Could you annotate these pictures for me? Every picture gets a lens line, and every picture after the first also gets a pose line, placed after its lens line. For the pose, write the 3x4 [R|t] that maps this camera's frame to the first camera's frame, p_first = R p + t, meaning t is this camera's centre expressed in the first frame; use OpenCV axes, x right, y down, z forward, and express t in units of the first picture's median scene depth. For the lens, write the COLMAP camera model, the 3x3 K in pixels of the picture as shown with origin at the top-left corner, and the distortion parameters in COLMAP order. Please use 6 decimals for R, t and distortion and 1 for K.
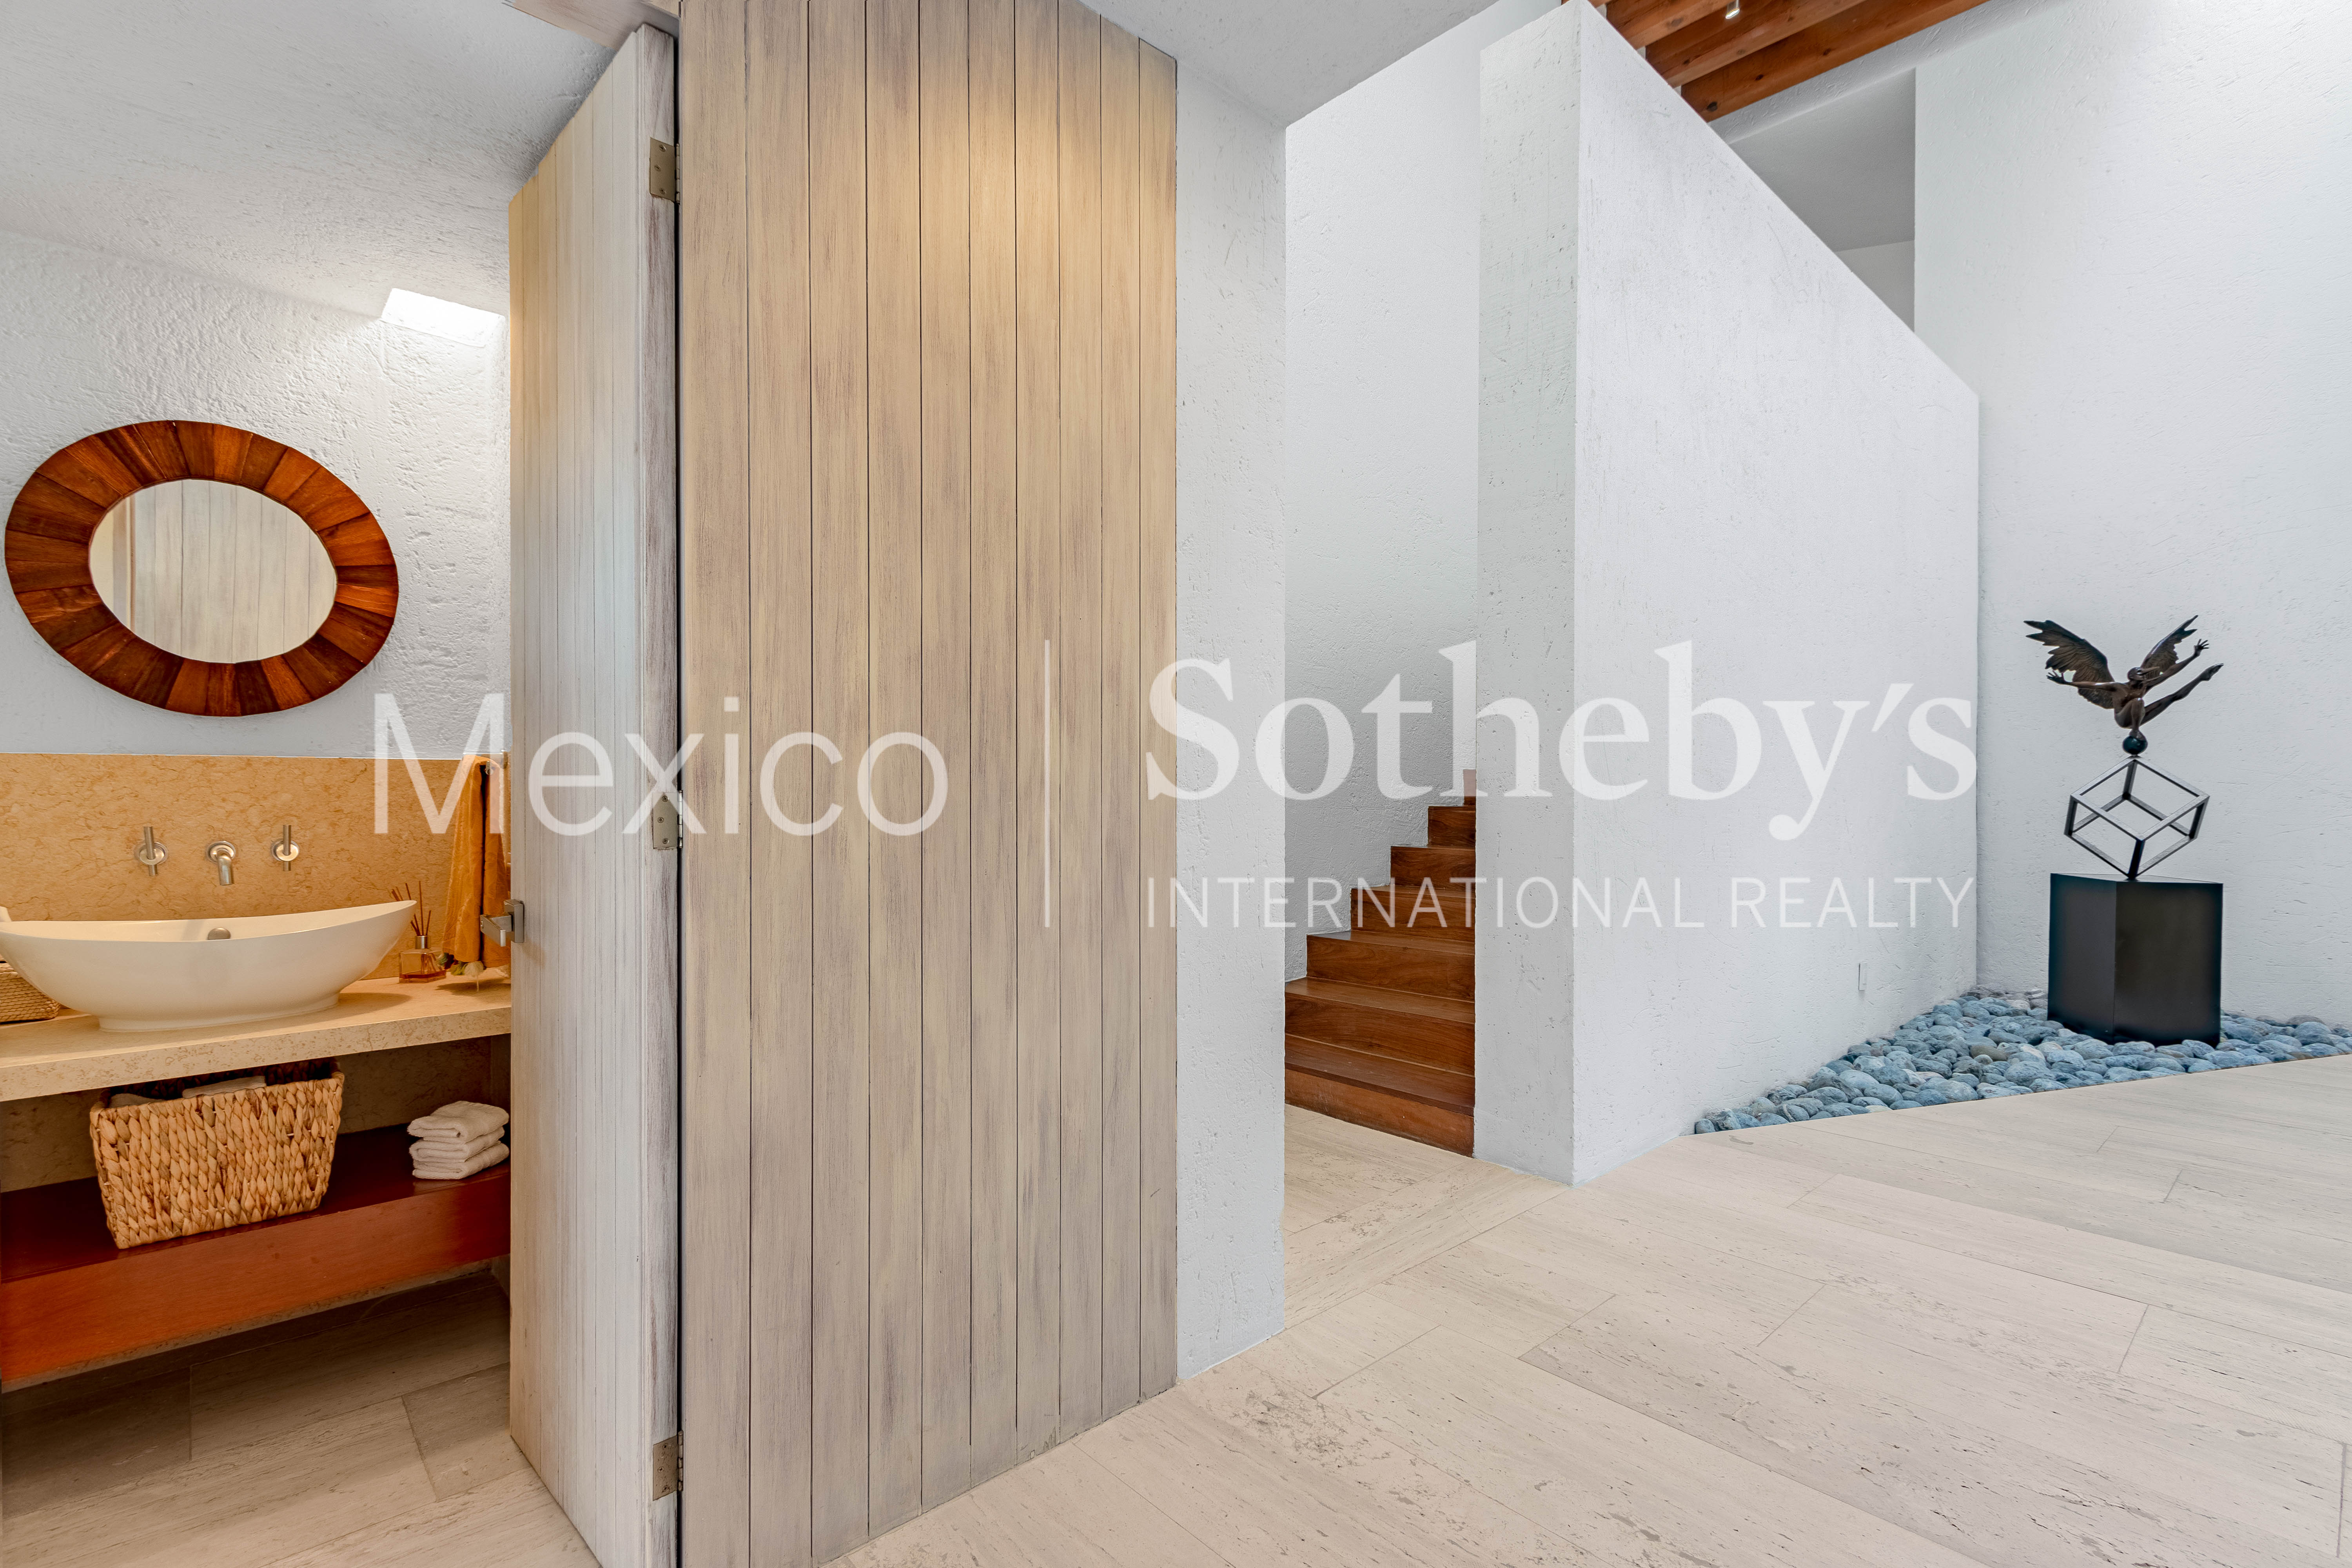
lens RADIAL K [[1078.8, 0, 1171.8], [0, 1078.8, 794.4], [0, 0, 1]] dist [0.005054, -0.000300]
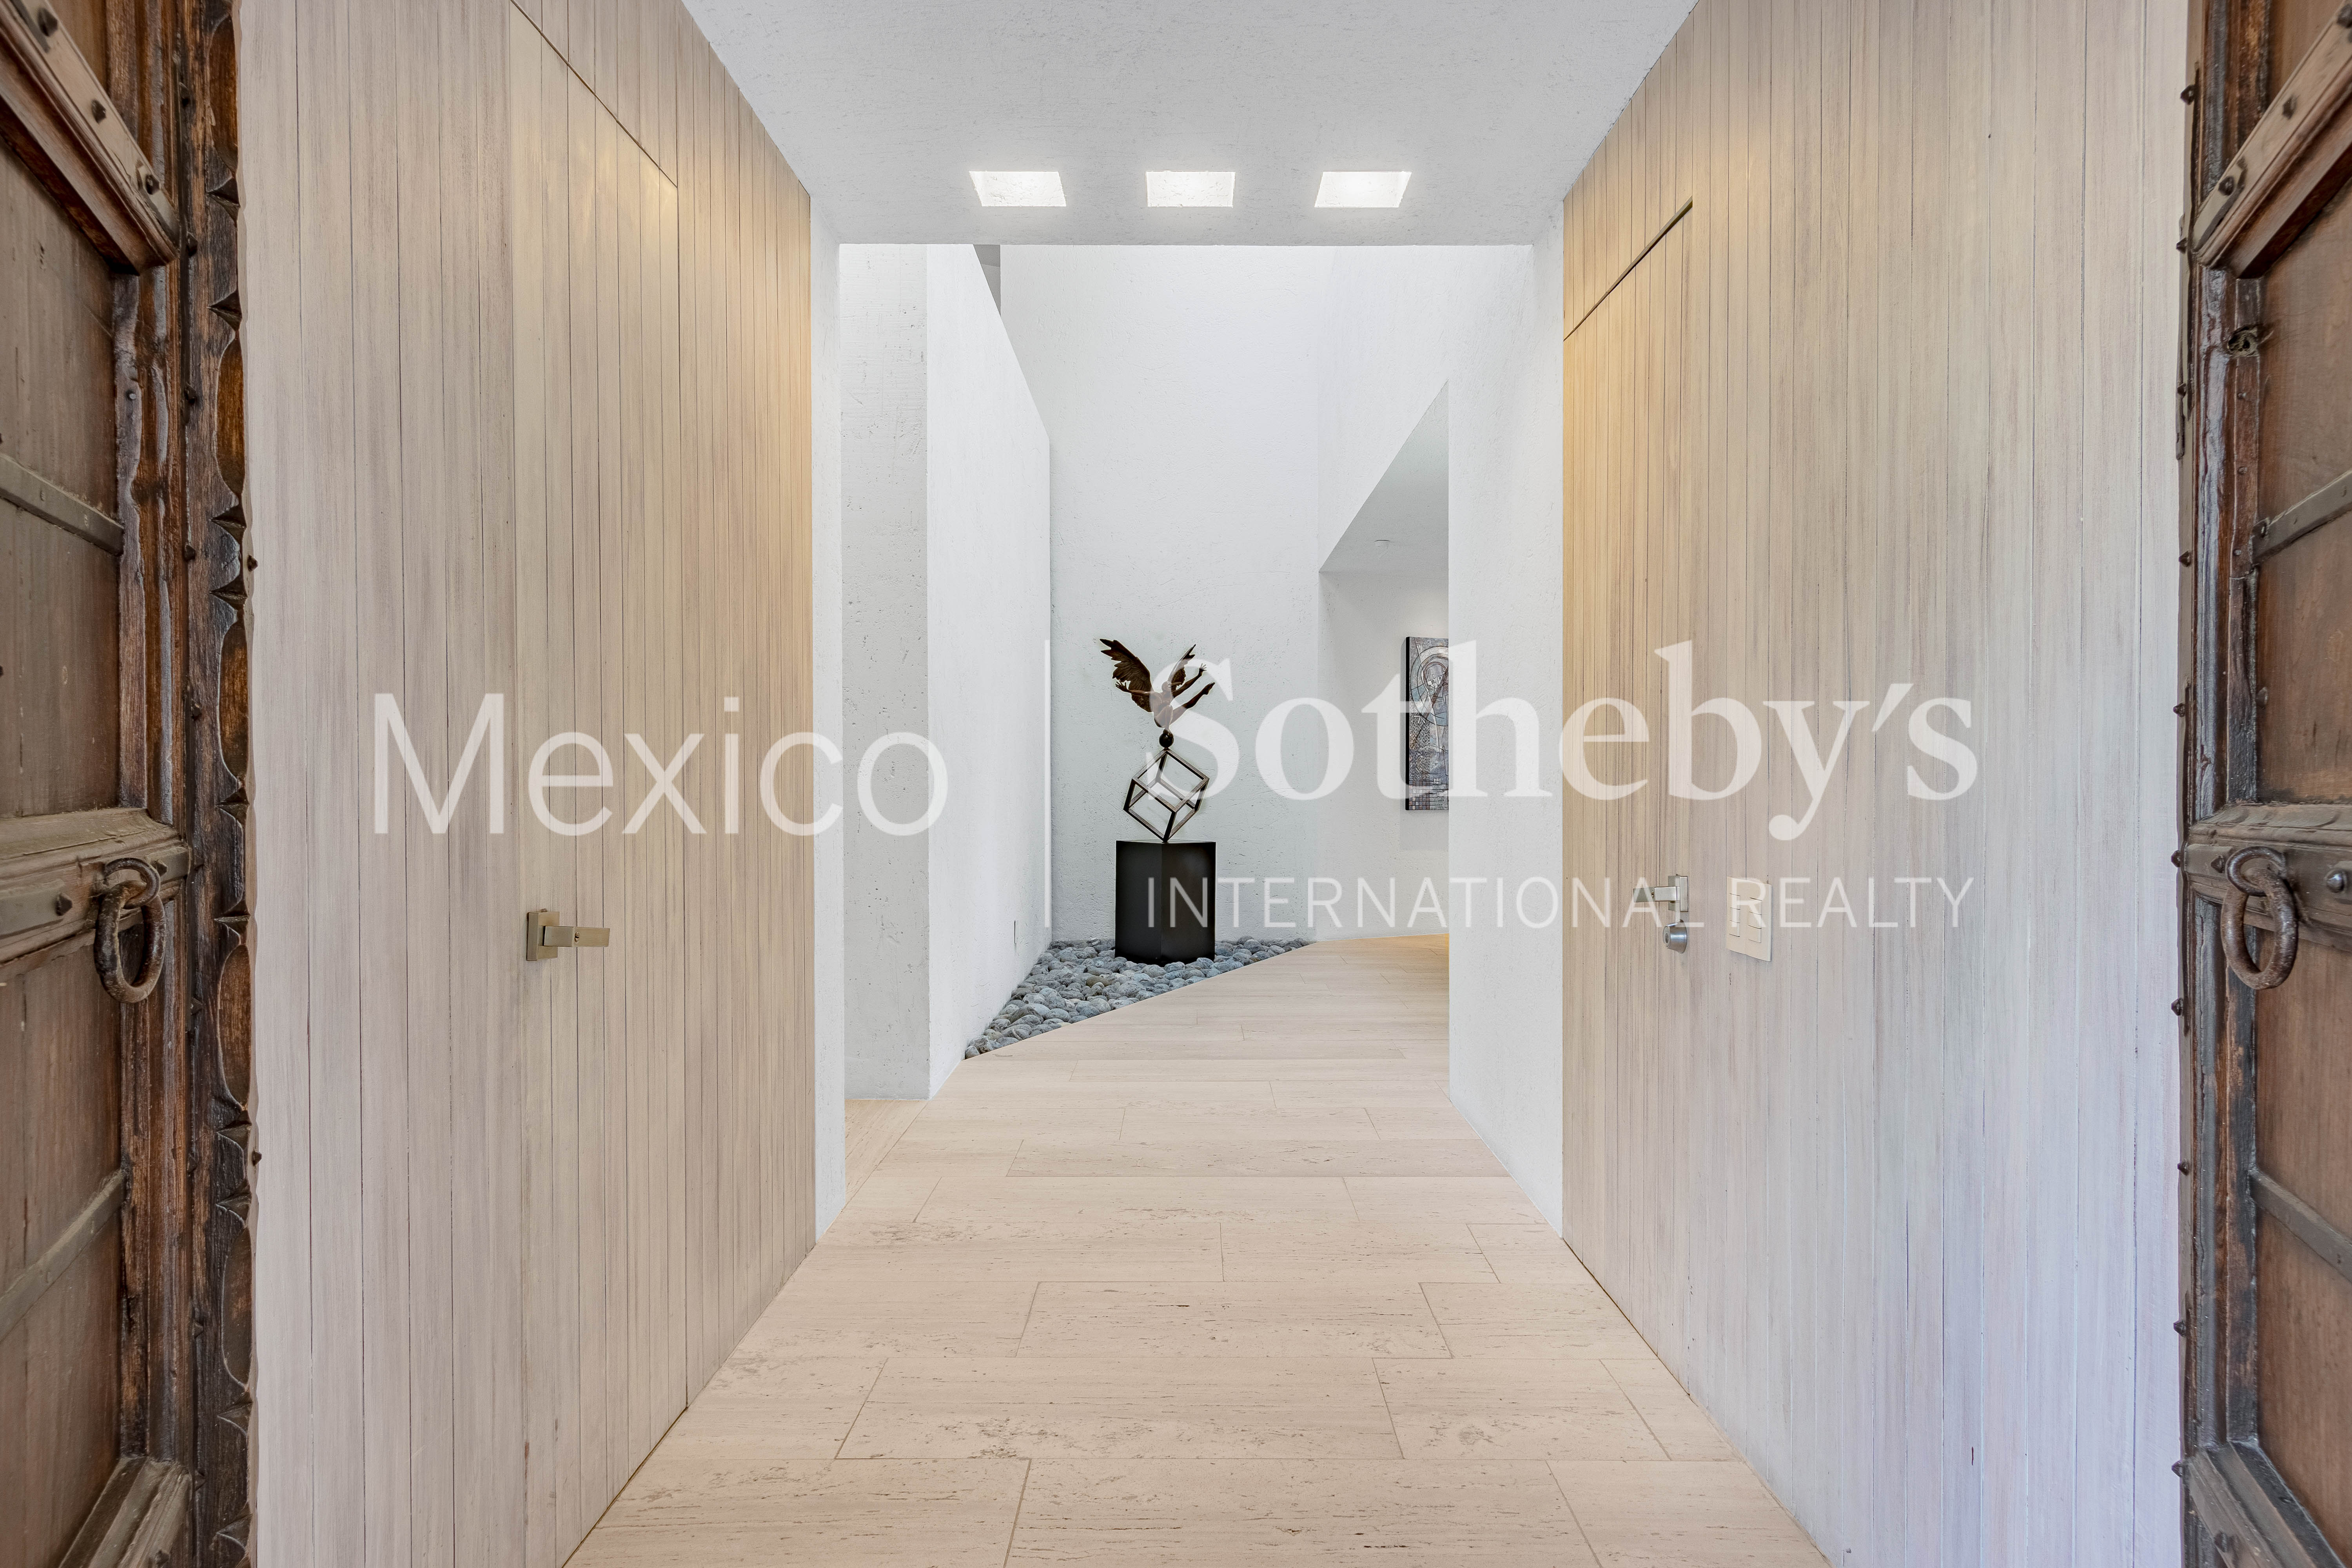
lens RADIAL K [[1383.7, 0, 1175.5], [0, 1383.7, 779.9], [0, 0, 1]] dist [0.002302, 0.000053]
pose [[0.681622, -0.002903, 0.731699, -0.338459], [0.003263, 0.999994, 0.000928, 0.001062], [-0.731697, 0.001755, 0.681627, -0.157428]]
